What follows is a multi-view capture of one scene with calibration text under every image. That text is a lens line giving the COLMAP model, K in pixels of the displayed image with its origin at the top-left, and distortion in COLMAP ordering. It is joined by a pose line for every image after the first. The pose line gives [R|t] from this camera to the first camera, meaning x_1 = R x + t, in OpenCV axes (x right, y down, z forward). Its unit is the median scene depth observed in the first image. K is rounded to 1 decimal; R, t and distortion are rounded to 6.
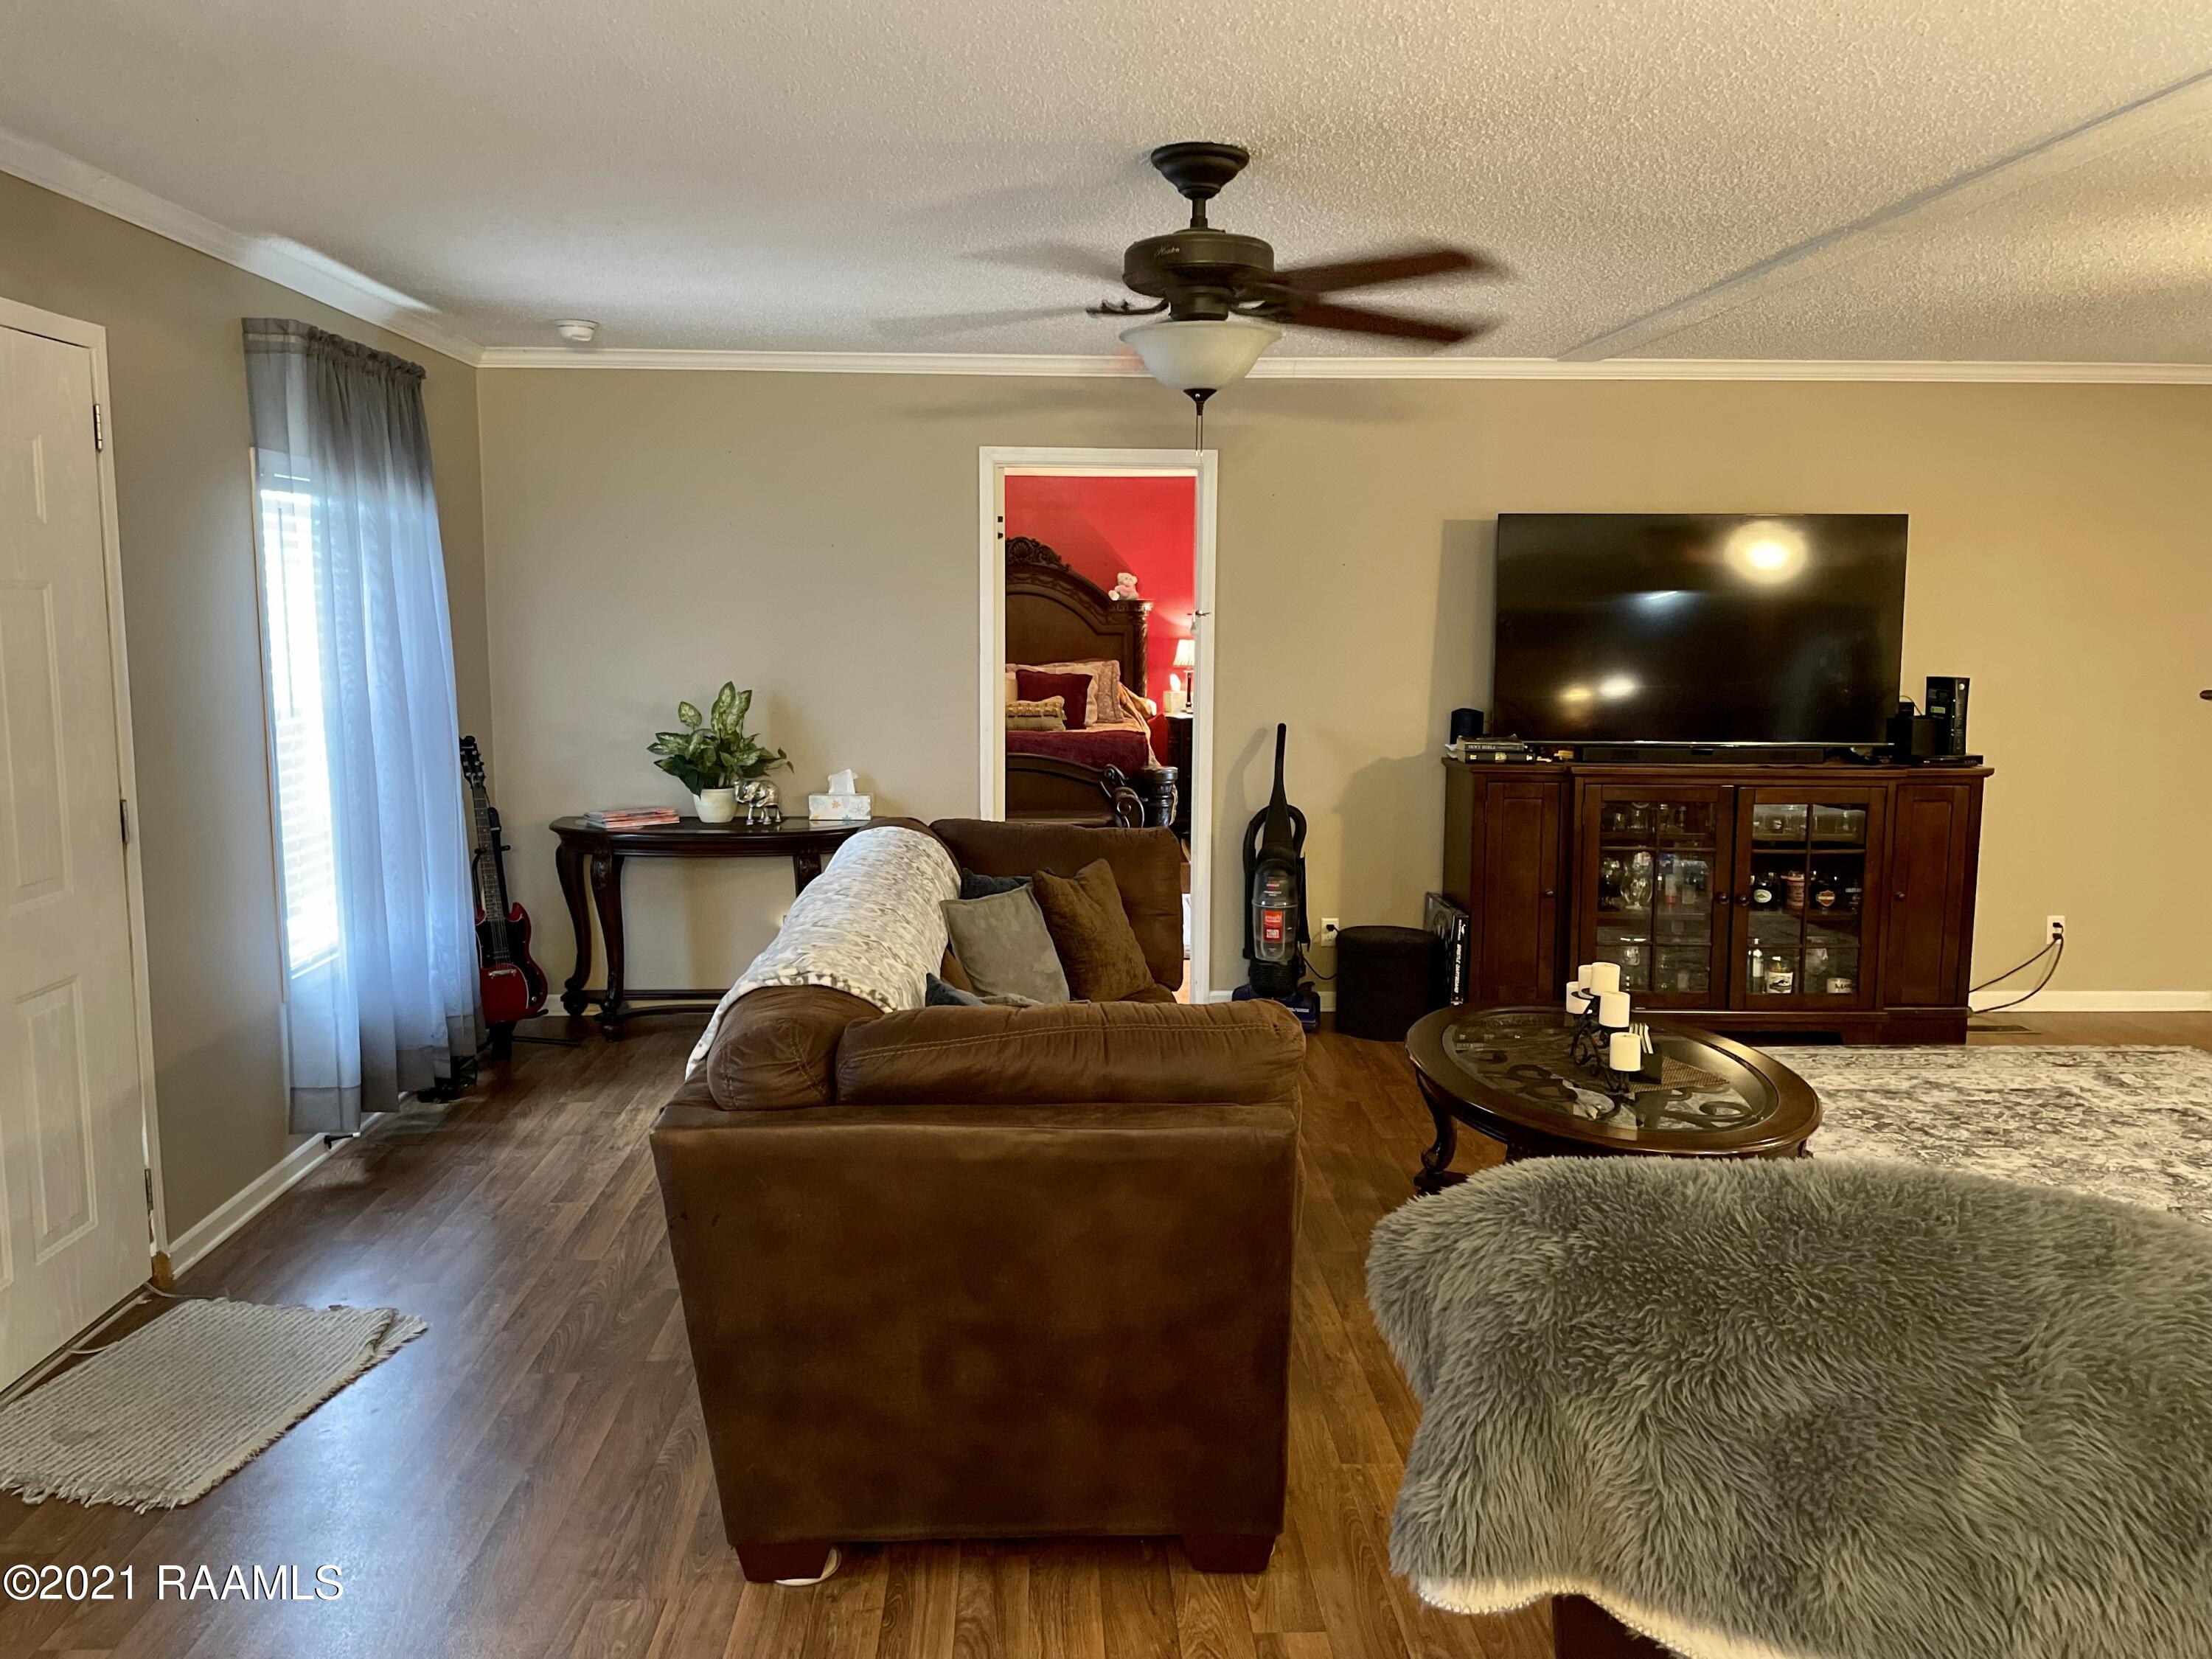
lens RADIAL K [[1680.4, 0, 1103.7], [0, 1680.4, 813.1], [0, 0, 1]] dist [0.041173, -0.064418]
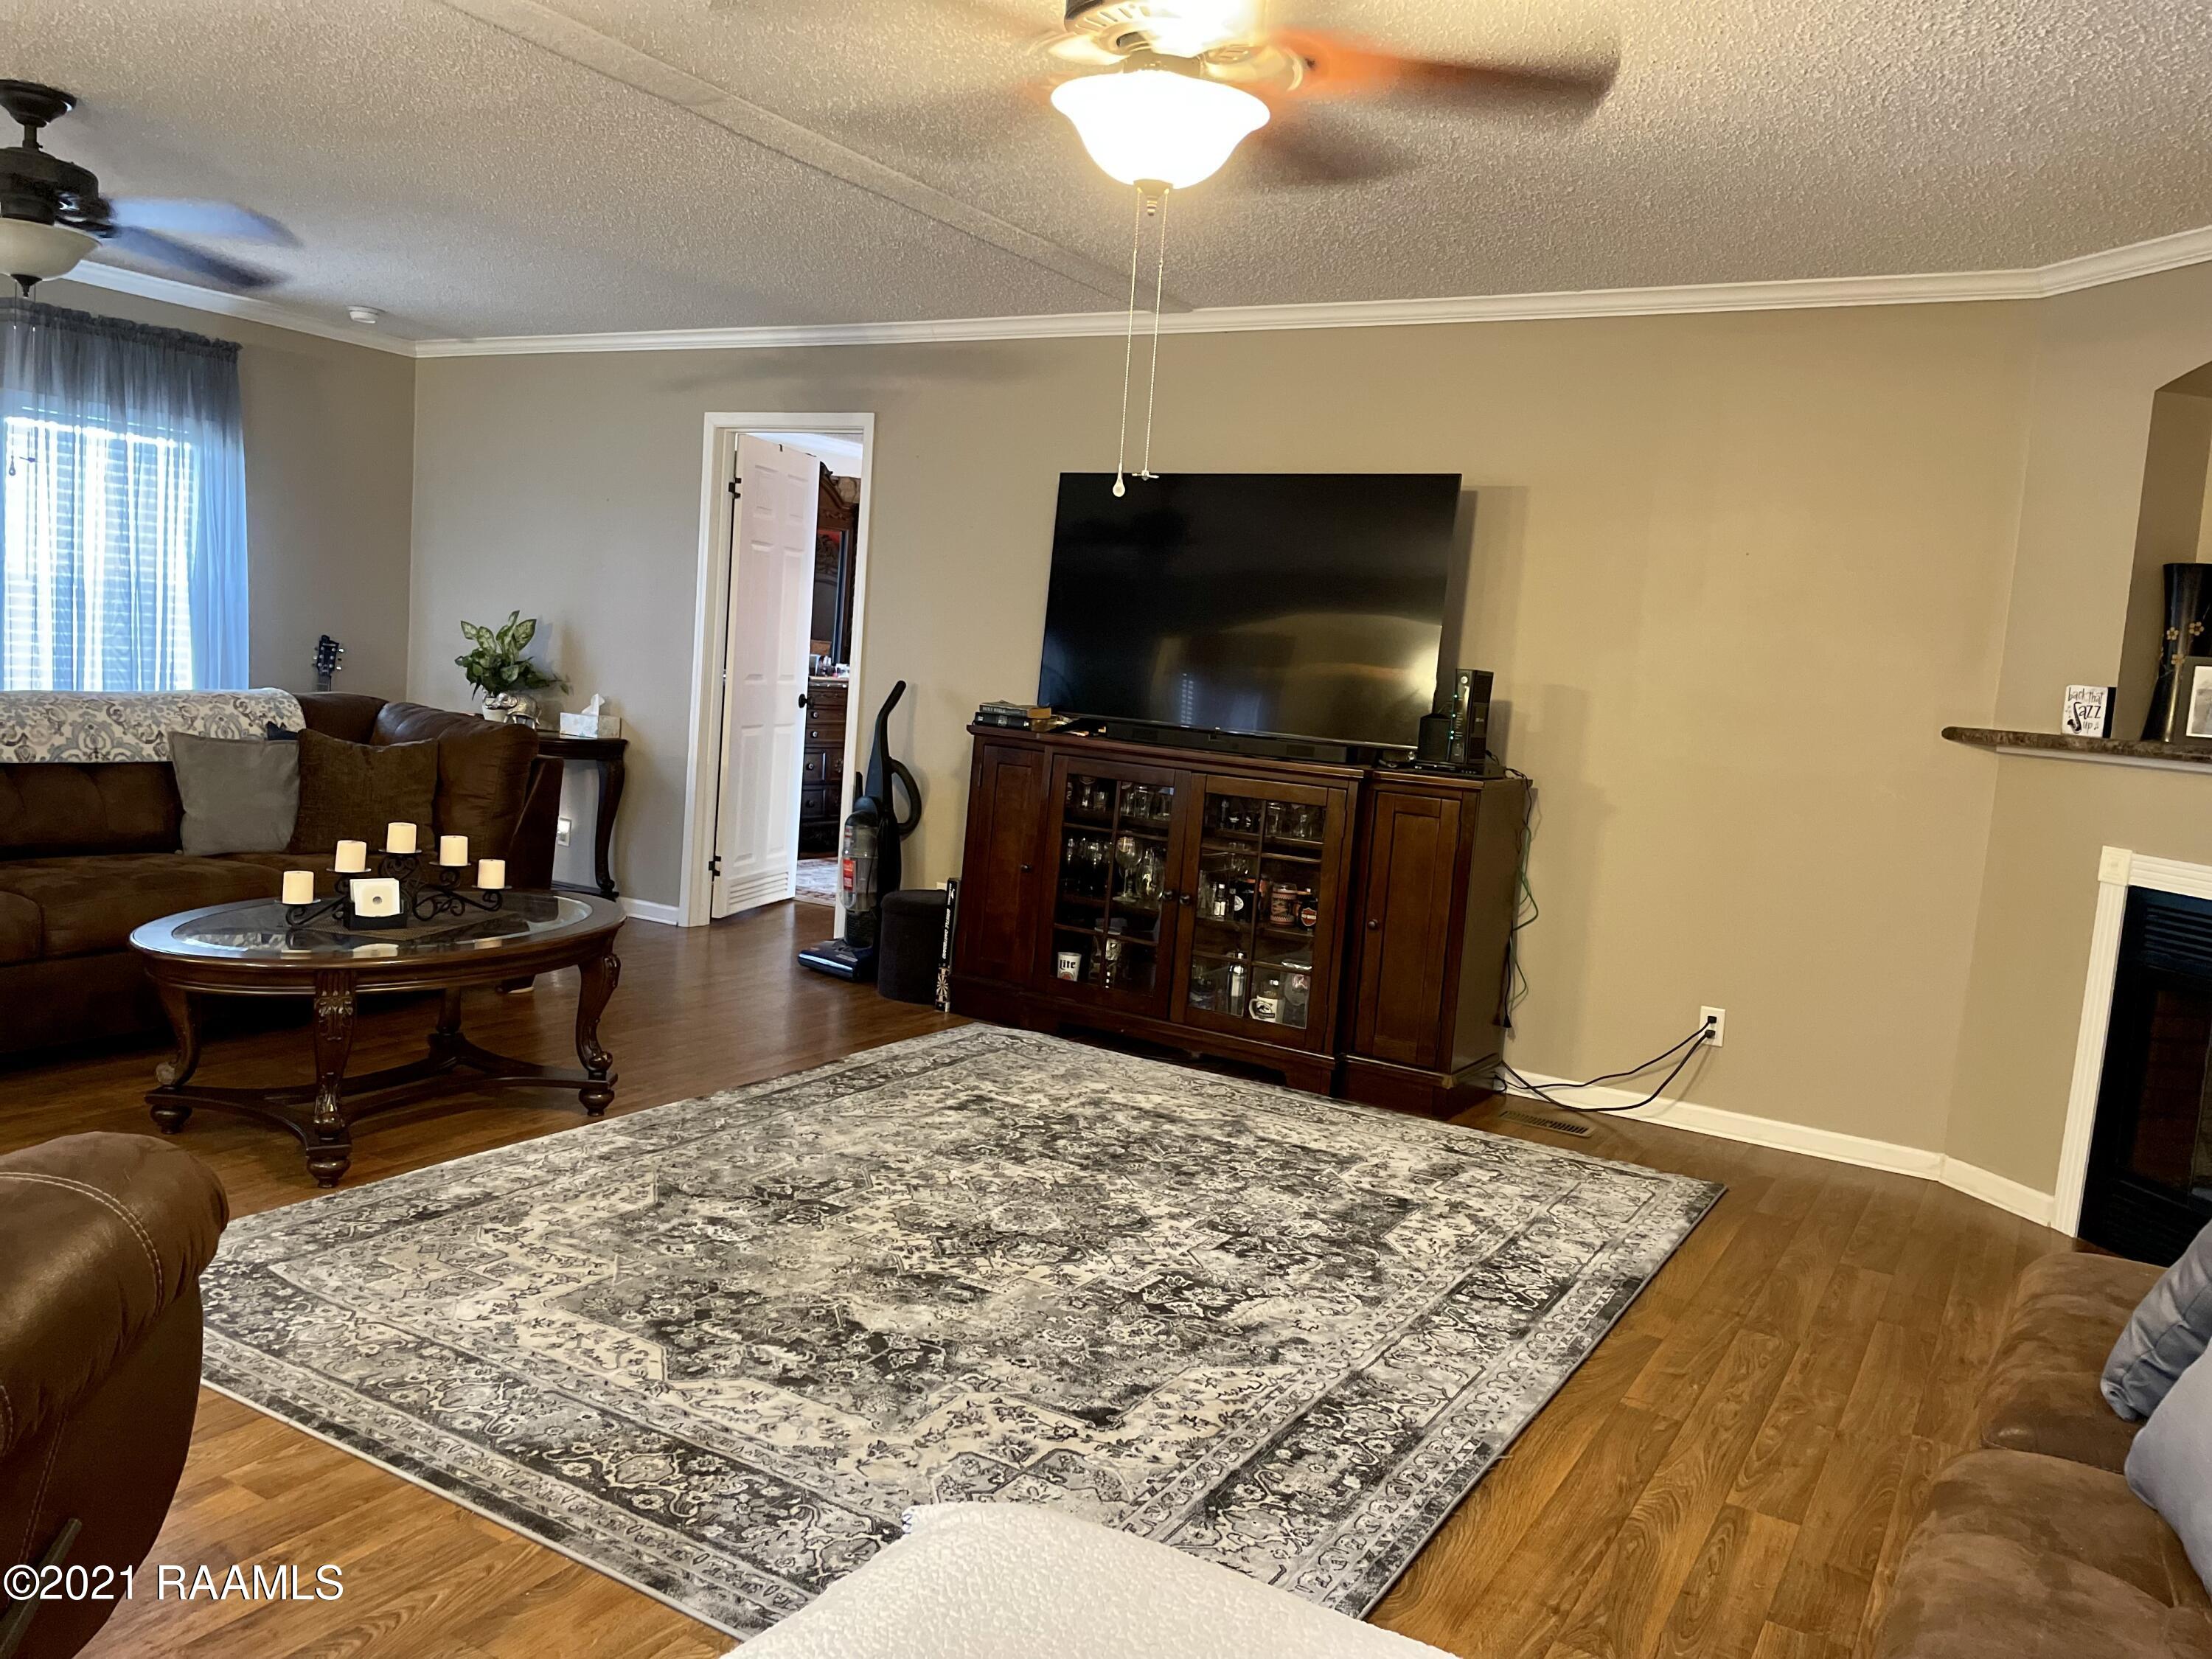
lens RADIAL K [[1680.4, 0, 1102.6], [0, 1680.4, 843.2], [0, 0, 1]] dist [0.041173, -0.064418]
pose [[0.837673, 0.117999, -0.533272, 0.910722], [-0.137348, 0.990517, 0.003428, 0.028302], [0.528620, 0.070372, 0.845937, 0.252227]]
